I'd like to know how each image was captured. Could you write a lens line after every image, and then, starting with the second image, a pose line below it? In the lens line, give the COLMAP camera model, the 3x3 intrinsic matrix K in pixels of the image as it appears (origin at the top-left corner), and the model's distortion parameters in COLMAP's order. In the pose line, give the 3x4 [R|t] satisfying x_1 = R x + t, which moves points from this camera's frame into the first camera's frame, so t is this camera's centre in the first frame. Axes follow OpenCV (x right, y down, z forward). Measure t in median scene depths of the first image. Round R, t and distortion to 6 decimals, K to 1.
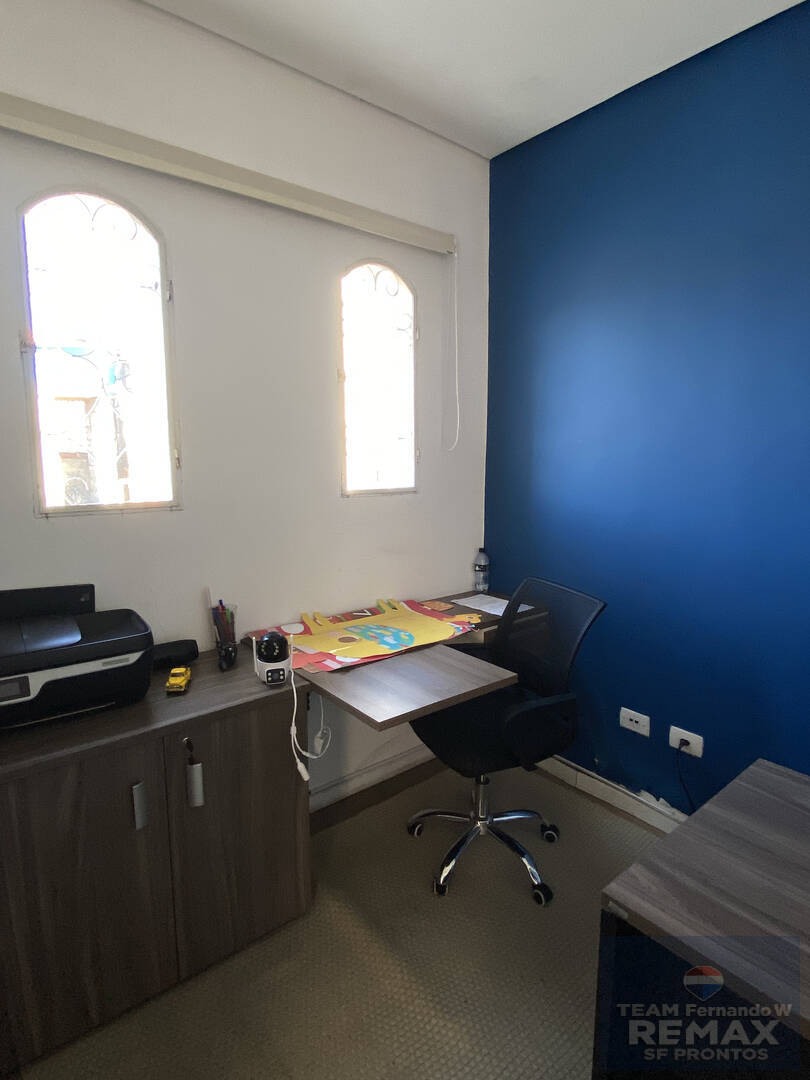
lens RADIAL K [[588.6, 0, 406.2], [0, 588.6, 537.1], [0, 0, 1]] dist [0.033273, -0.037500]
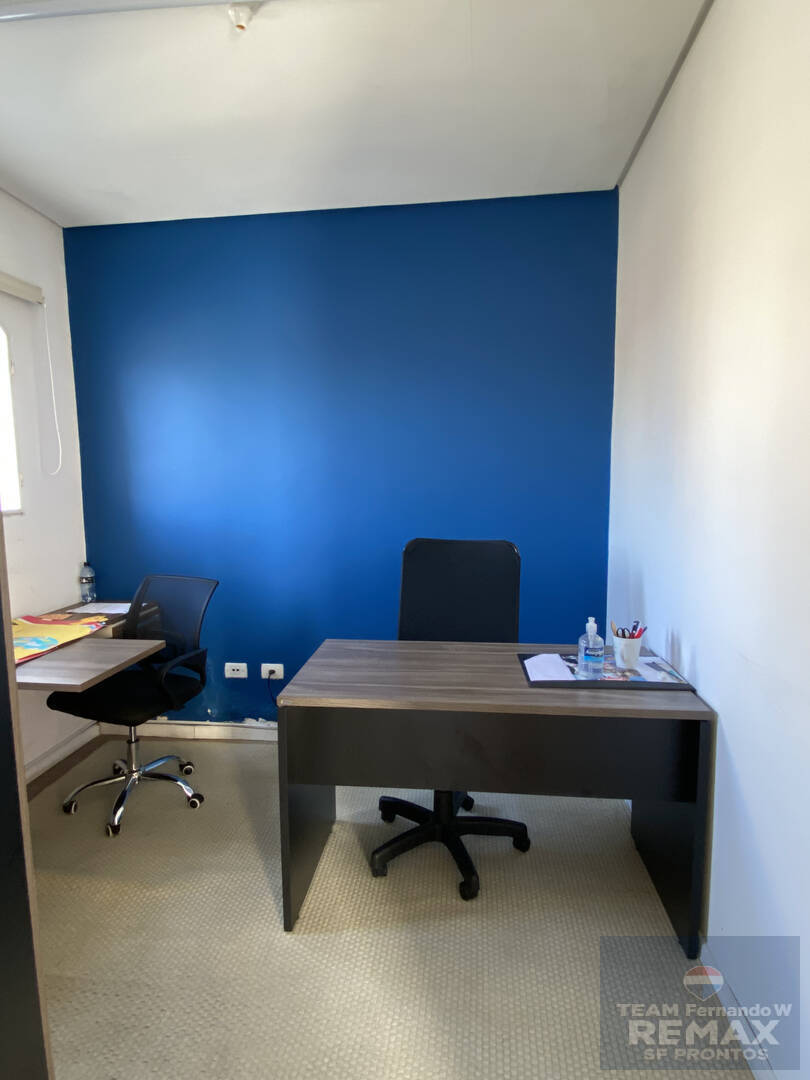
lens RADIAL K [[588.6, 0, 405.6], [0, 588.6, 542.8], [0, 0, 1]] dist [0.033273, -0.037500]
pose [[0.712788, -0.080020, 0.696799, -0.268942], [0.104379, 0.994510, 0.007436, 0.043994], [-0.693569, 0.067431, 0.717227, -0.287034]]
